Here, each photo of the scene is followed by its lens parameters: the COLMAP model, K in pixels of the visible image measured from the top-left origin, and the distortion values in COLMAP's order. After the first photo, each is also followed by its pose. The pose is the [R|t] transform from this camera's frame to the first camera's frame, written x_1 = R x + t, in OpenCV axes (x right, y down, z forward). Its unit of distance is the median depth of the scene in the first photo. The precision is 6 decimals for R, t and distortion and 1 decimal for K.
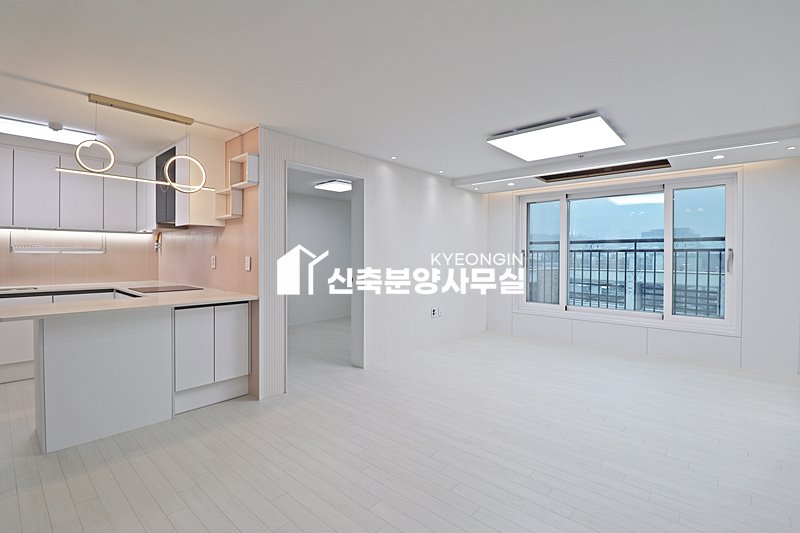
lens RADIAL K [[368.8, 0, 400.0], [0, 368.8, 258.2], [0, 0, 1]] dist [0.000595, -0.013428]
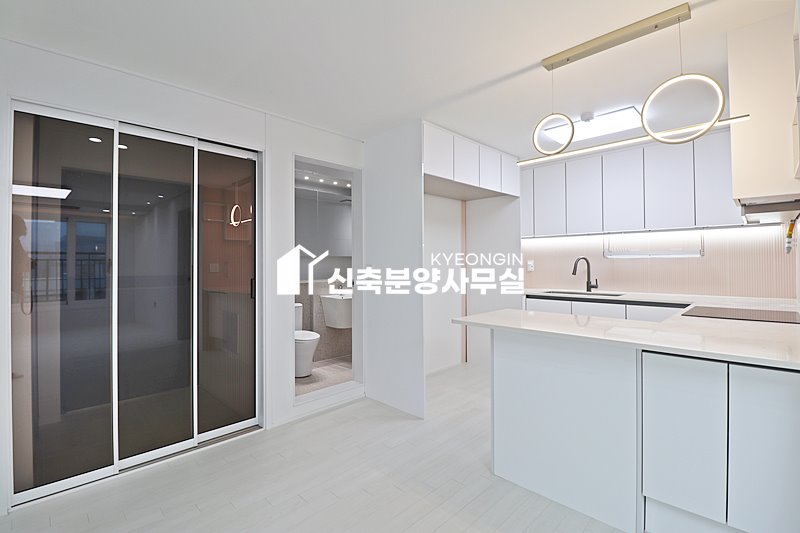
lens RADIAL K [[368.8, 0, 400.0], [0, 368.8, 258.2], [0, 0, 1]] dist [0.000595, -0.013428]
pose [[-0.061800, -0.016234, -0.997956, -0.006851], [-0.002852, 0.999867, -0.016088, 0.003378], [0.998084, 0.001851, -0.061838, 0.426593]]
